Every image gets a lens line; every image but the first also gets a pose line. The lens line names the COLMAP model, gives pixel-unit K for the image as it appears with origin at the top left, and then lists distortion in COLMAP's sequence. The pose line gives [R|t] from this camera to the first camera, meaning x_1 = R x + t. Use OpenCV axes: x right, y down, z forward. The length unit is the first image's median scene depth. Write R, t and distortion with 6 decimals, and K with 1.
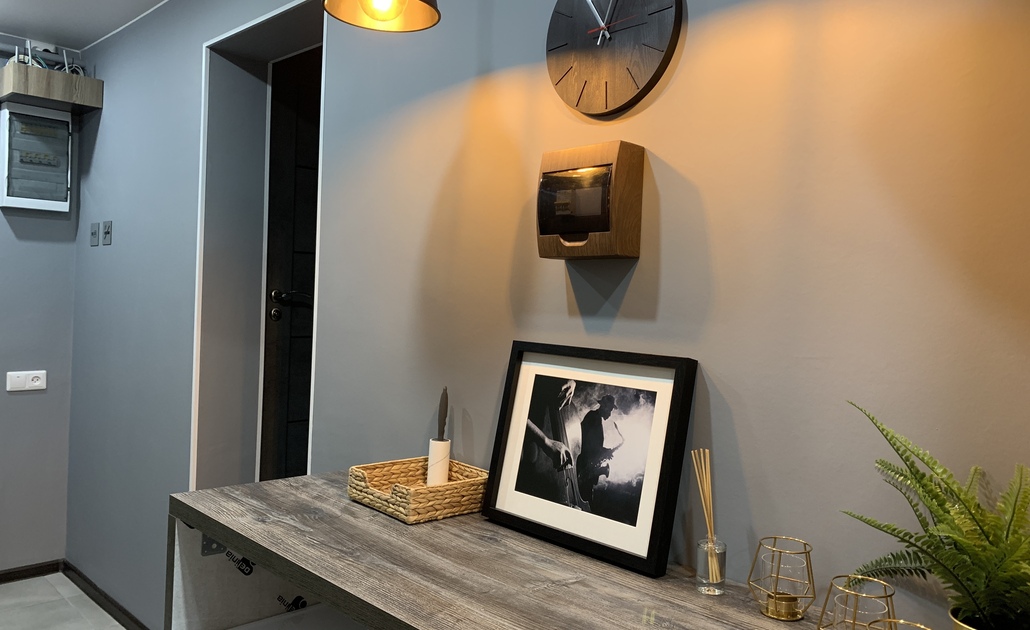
lens RADIAL K [[795.5, 0, 521.3], [0, 795.5, 294.4], [0, 0, 1]] dist [0.036517, -0.054816]
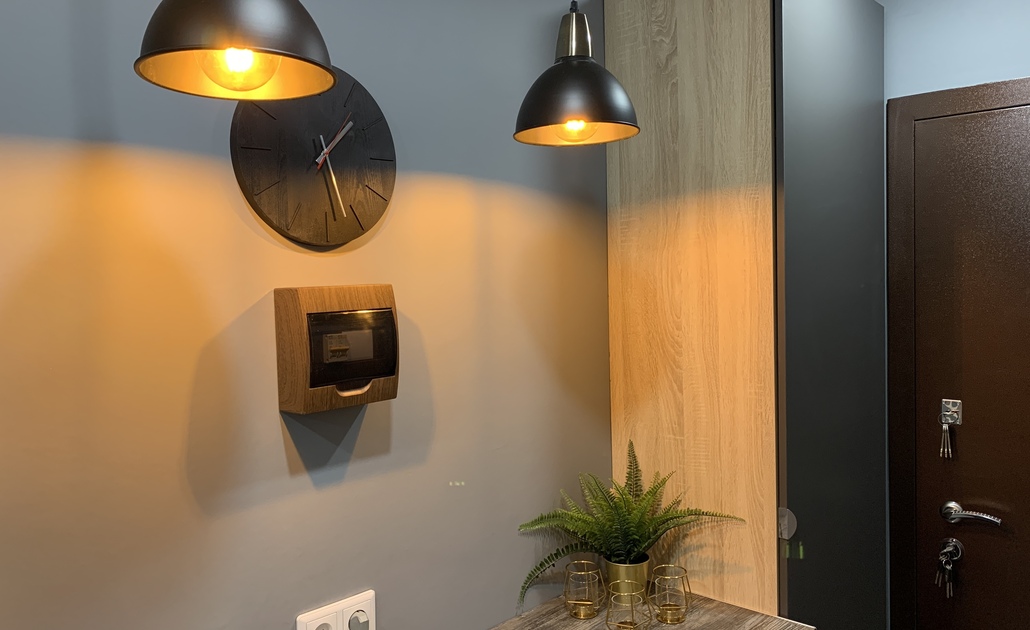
lens RADIAL K [[795.5, 0, 509.5], [0, 795.5, 307.3], [0, 0, 1]] dist [0.036517, -0.054816]
pose [[-0.039639, -0.075994, 0.996320, -0.793466], [0.017510, 0.996898, 0.076735, -0.216228], [-0.999061, 0.020488, -0.038186, 0.820520]]
